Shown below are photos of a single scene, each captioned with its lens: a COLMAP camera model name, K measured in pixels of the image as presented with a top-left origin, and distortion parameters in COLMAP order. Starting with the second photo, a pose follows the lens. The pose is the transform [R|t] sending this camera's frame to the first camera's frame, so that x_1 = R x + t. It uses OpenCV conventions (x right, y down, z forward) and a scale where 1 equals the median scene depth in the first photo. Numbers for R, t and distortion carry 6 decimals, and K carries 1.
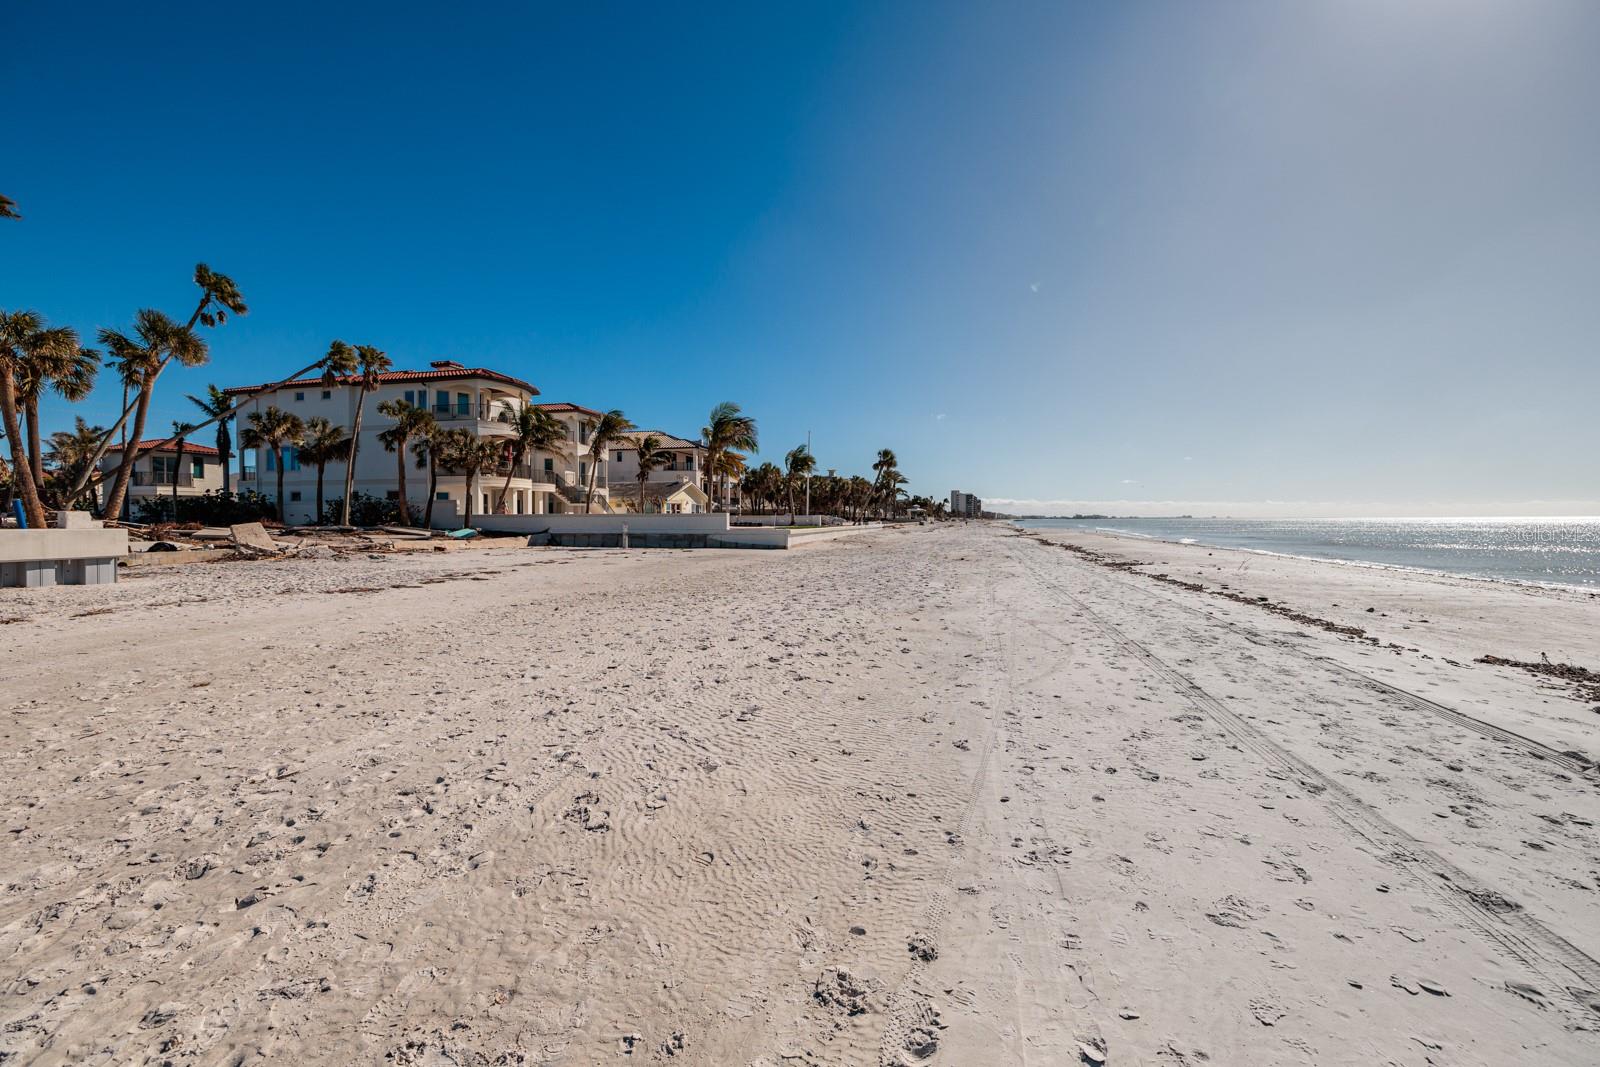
lens RADIAL K [[672.7, 0, 792.9], [0, 672.7, 523.7], [0, 0, 1]] dist [-0.000718, 0.000164]
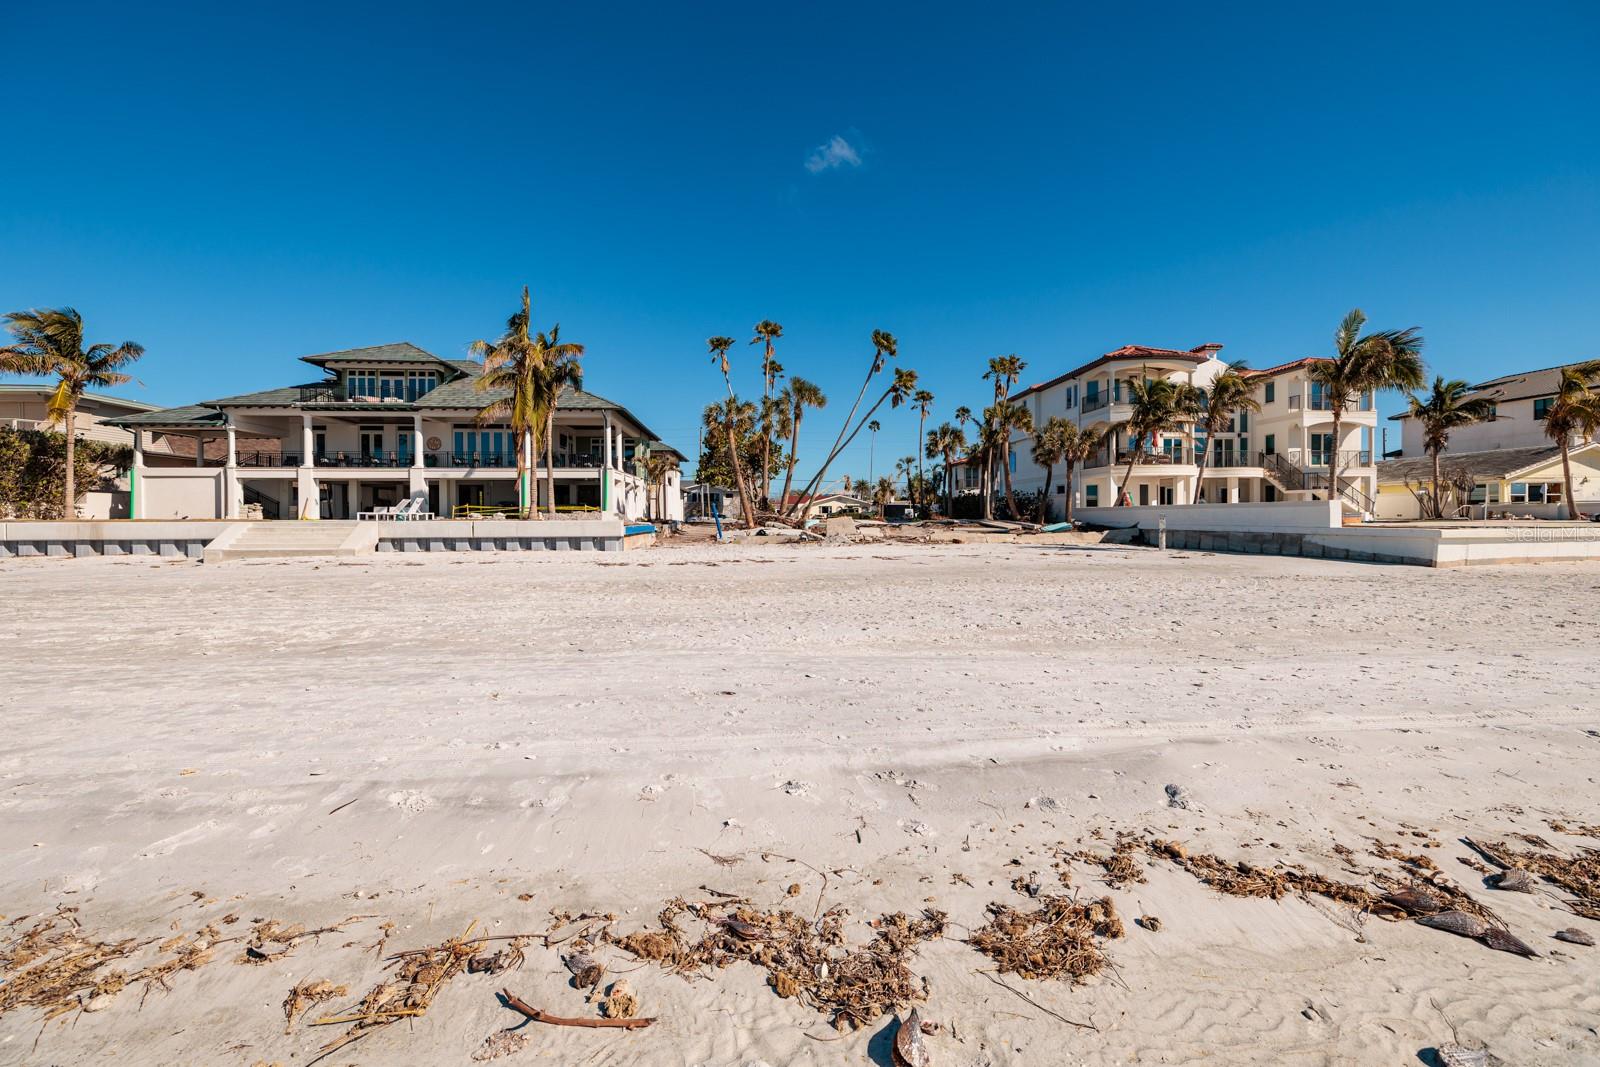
lens RADIAL K [[672.7, 0, 792.9], [0, 672.7, 523.7], [0, 0, 1]] dist [-0.000718, 0.000164]
pose [[0.306849, 0.011395, -0.951690, 0.317340], [0.000593, 0.999926, 0.012164, -0.002716], [0.951758, -0.004297, 0.306819, 0.326314]]
